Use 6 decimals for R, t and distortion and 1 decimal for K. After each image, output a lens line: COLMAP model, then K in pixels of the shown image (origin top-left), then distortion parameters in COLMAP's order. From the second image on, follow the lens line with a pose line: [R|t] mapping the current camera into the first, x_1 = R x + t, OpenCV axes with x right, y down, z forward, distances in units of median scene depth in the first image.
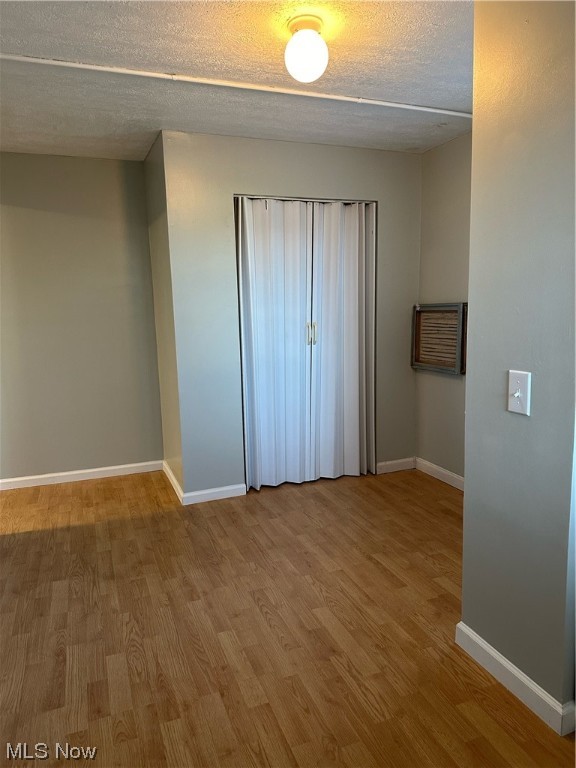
lens RADIAL K [[541.4, 0, 285.5], [0, 541.4, 383.9], [0, 0, 1]] dist [-0.004329, -0.016753]
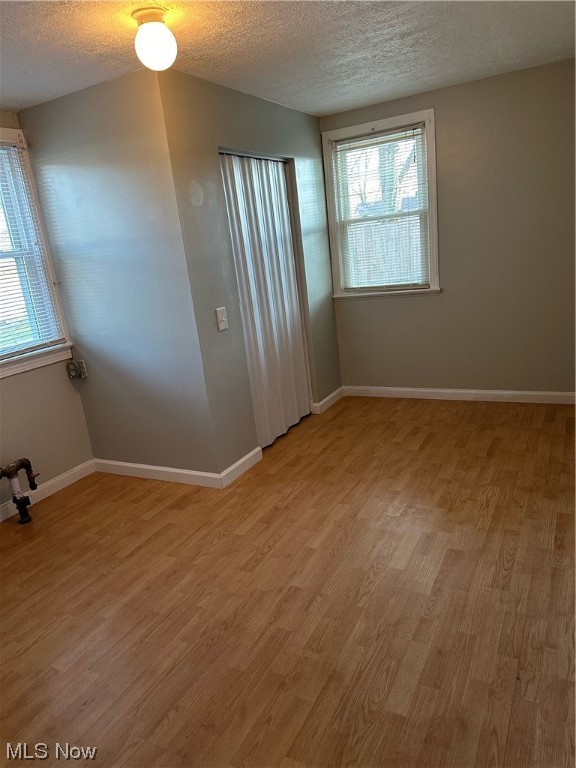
lens RADIAL K [[541.4, 0, 284.4], [0, 541.4, 383.7], [0, 0, 1]] dist [-0.004329, -0.016753]
pose [[-0.651061, -0.101566, 0.752200, -0.788064], [0.241817, 0.911613, 0.332394, -0.236616], [-0.719475, 0.398303, -0.568955, 1.331865]]
